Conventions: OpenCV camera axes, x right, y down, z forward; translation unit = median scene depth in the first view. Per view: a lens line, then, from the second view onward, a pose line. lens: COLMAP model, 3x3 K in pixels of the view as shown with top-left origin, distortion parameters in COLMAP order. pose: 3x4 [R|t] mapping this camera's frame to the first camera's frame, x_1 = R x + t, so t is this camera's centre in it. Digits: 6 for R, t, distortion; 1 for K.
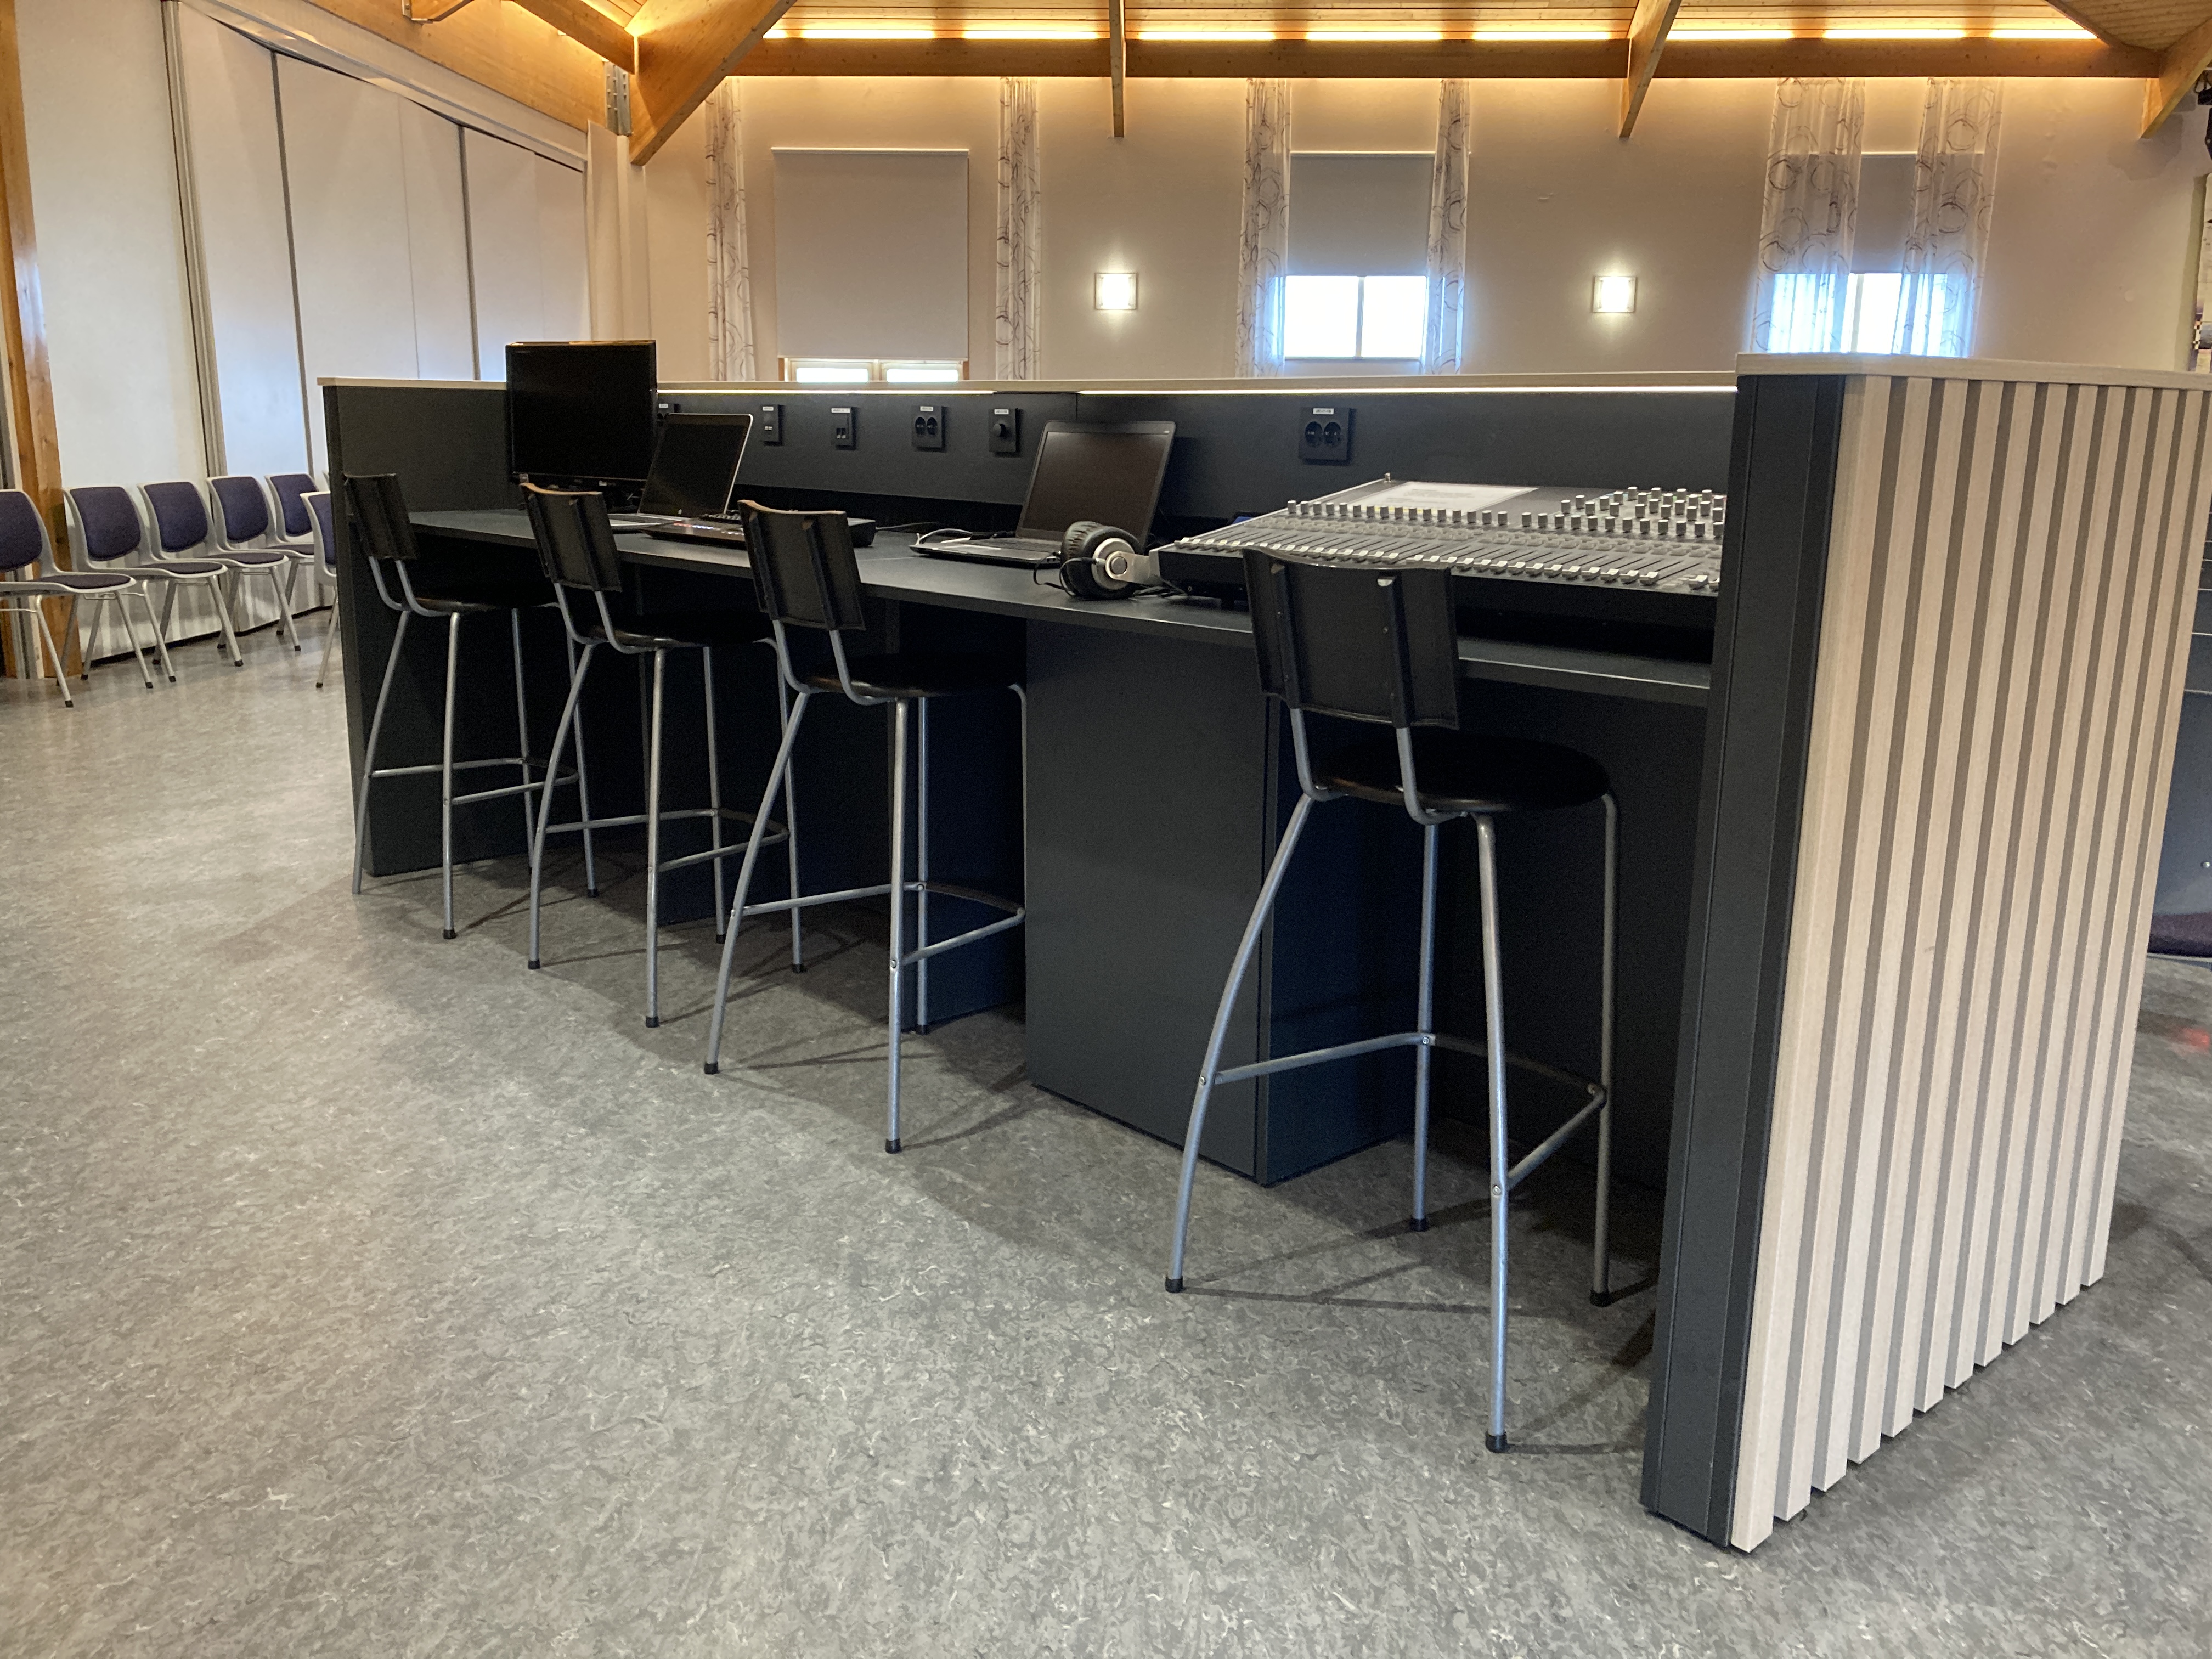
lens RADIAL K [[1777.6, 0, 1115.4], [0, 1777.6, 827.0], [0, 0, 1]] dist [0.035630, -0.045760]
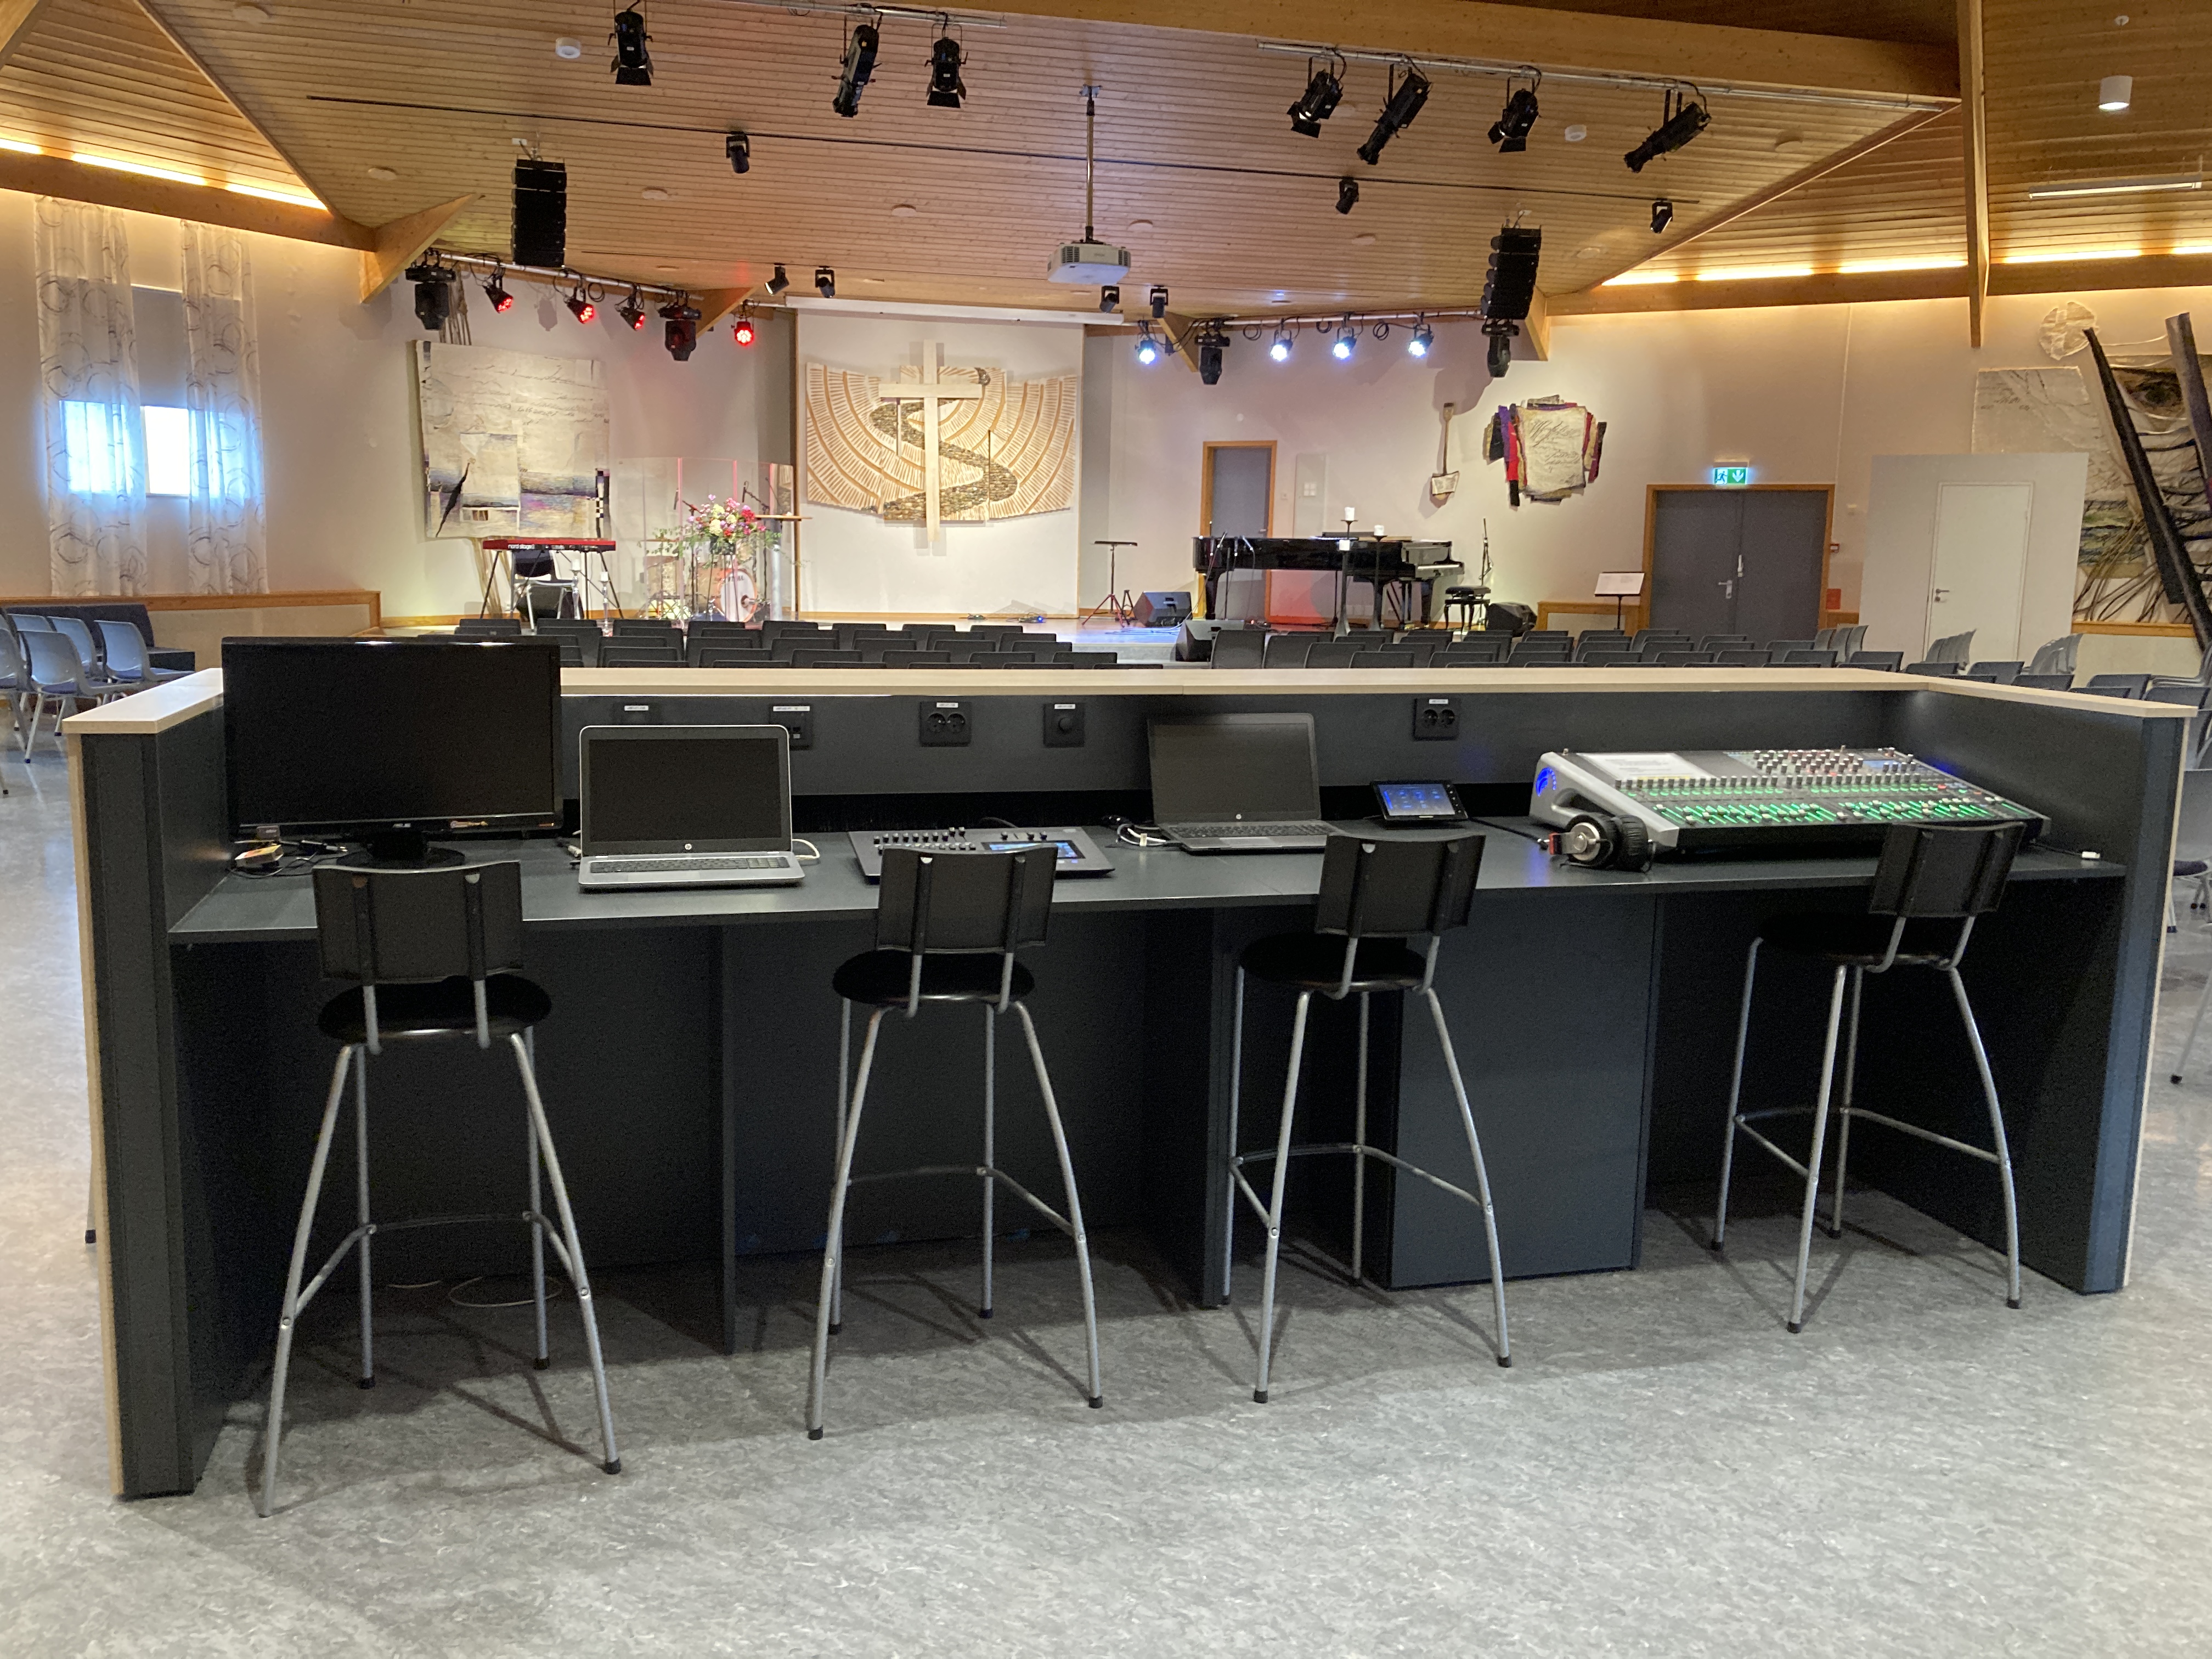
lens RADIAL K [[1787.0, 0, 1106.0], [0, 1787.0, 793.0], [0, 0, 1]] dist [-0.033406, 0.082994]
pose [[0.469724, -0.124545, 0.873984, -0.875879], [0.181259, 0.982513, 0.042592, -0.202135], [-0.864005, 0.138411, 0.484084, 0.441504]]
